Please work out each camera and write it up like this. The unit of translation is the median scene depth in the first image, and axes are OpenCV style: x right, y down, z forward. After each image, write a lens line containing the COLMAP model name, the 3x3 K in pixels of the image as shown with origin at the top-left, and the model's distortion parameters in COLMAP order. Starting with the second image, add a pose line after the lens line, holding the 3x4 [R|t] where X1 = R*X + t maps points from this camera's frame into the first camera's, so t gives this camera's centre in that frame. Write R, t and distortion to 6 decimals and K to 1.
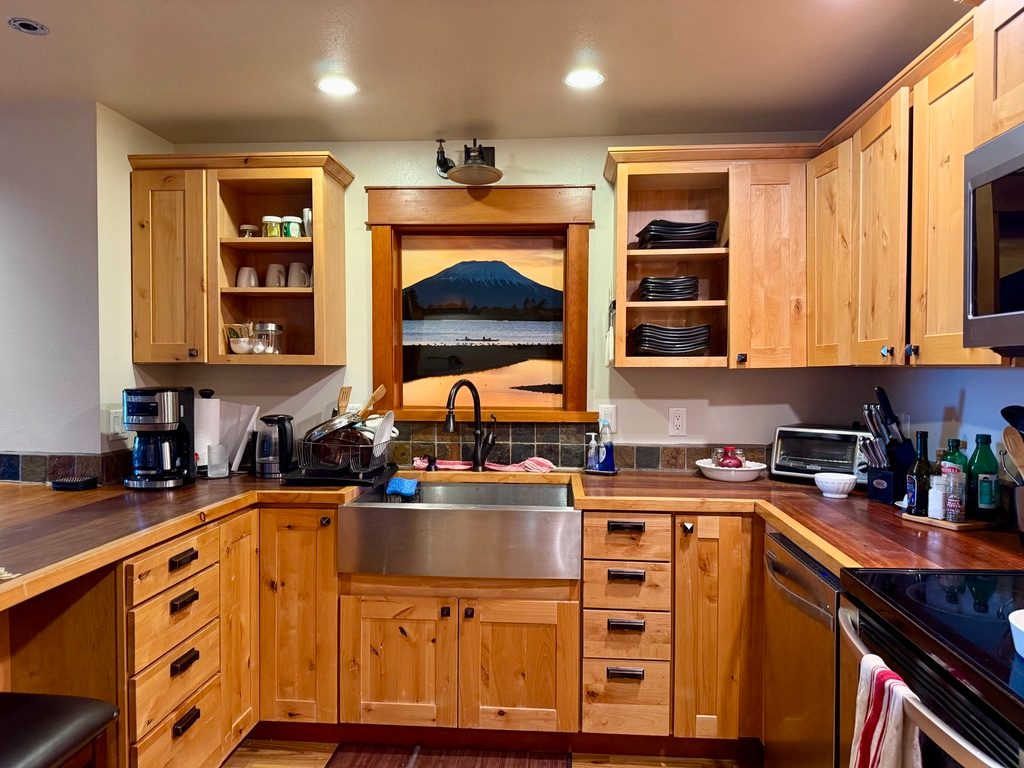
lens RADIAL K [[708.4, 0, 512.6], [0, 708.4, 387.7], [0, 0, 1]] dist [0.080959, -0.000528]
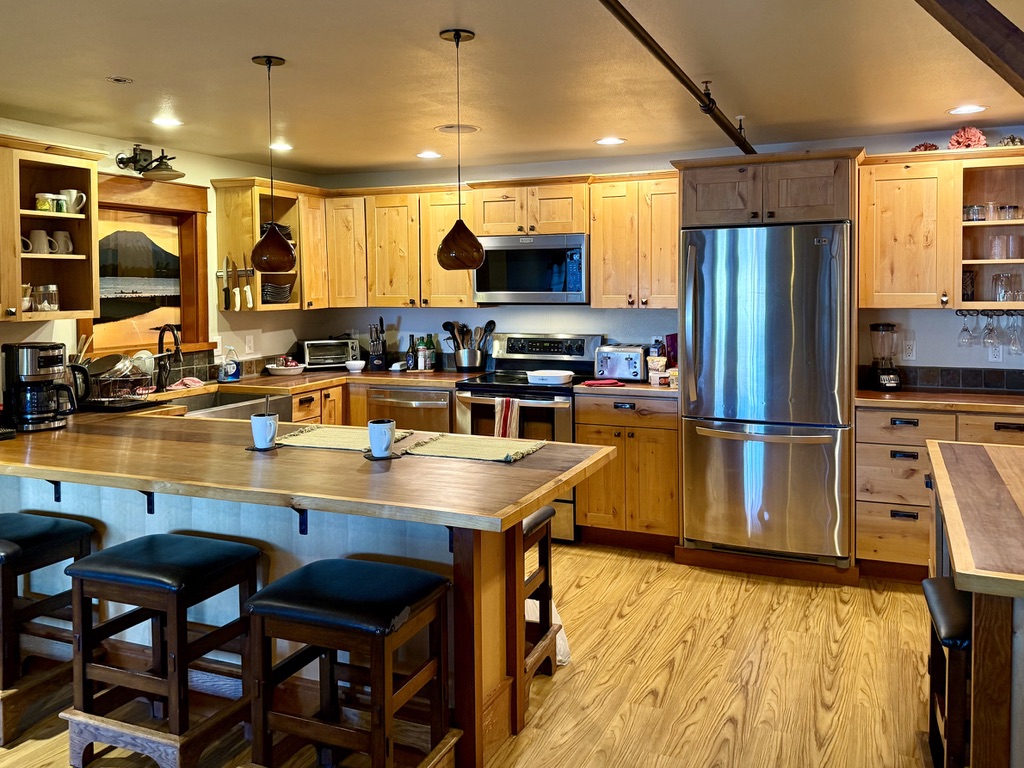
lens RADIAL K [[873.2, 0, 513.5], [0, 873.2, 383.8], [0, 0, 1]] dist [-0.009395, -0.008830]
pose [[0.321752, -0.115476, 0.939756, -1.406846], [0.033329, 0.993301, 0.110645, -0.059233], [-0.946237, -0.004279, 0.323445, -0.172032]]
